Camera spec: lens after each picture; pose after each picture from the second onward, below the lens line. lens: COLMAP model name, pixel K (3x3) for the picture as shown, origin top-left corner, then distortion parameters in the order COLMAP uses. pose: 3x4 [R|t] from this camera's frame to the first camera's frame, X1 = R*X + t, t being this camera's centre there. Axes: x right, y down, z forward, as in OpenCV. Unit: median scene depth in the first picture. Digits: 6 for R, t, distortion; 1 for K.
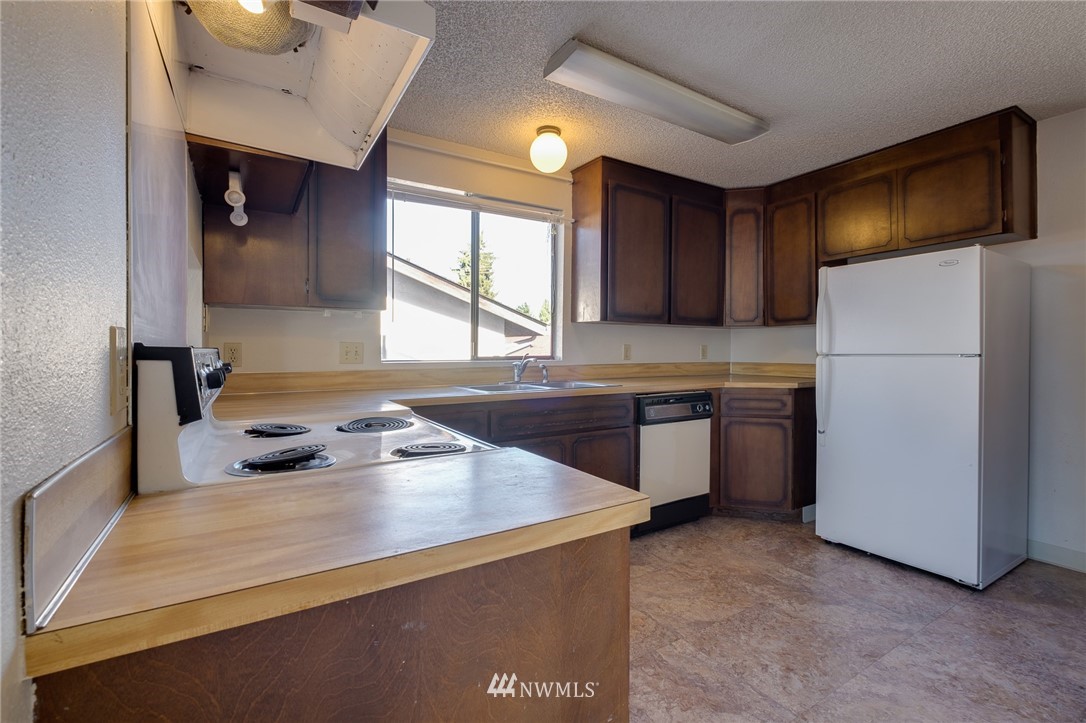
lens RADIAL K [[481.8, 0, 538.1], [0, 481.8, 355.7], [0, 0, 1]] dist [-0.001148, -0.002232]
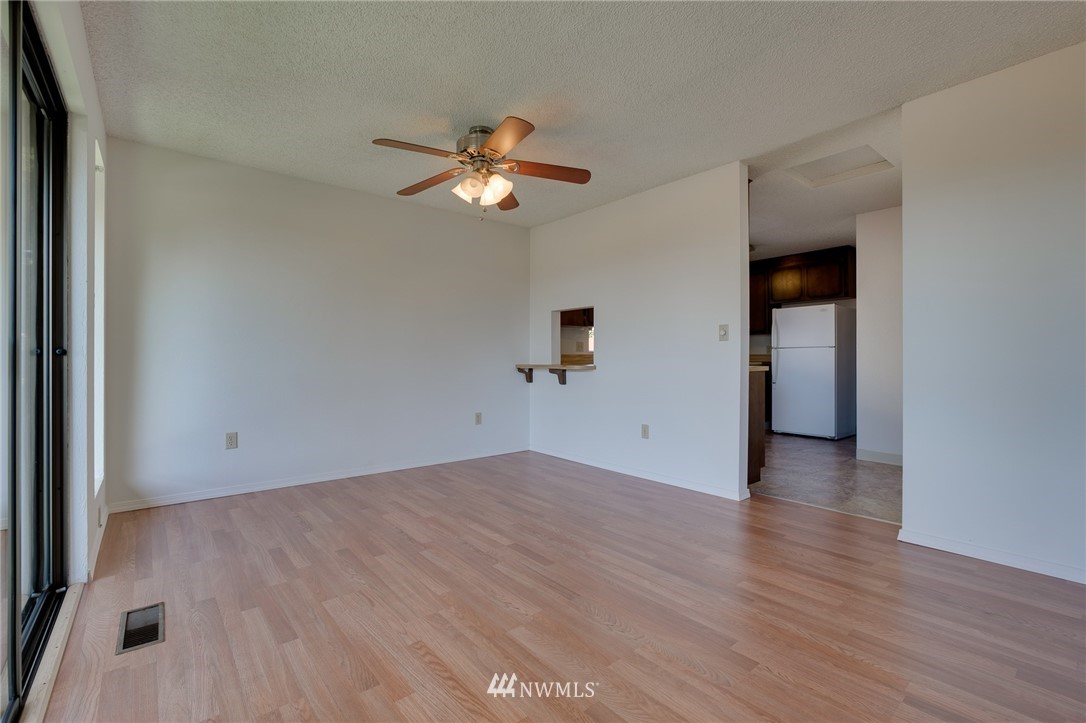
lens RADIAL K [[481.8, 0, 548.4], [0, 481.8, 360.4], [0, 0, 1]] dist [-0.001148, -0.002232]
pose [[0.987892, -0.003937, 0.155092, -0.806375], [0.004714, 0.999978, -0.004644, 0.062129], [-0.155070, 0.005319, 0.987889, -1.064849]]
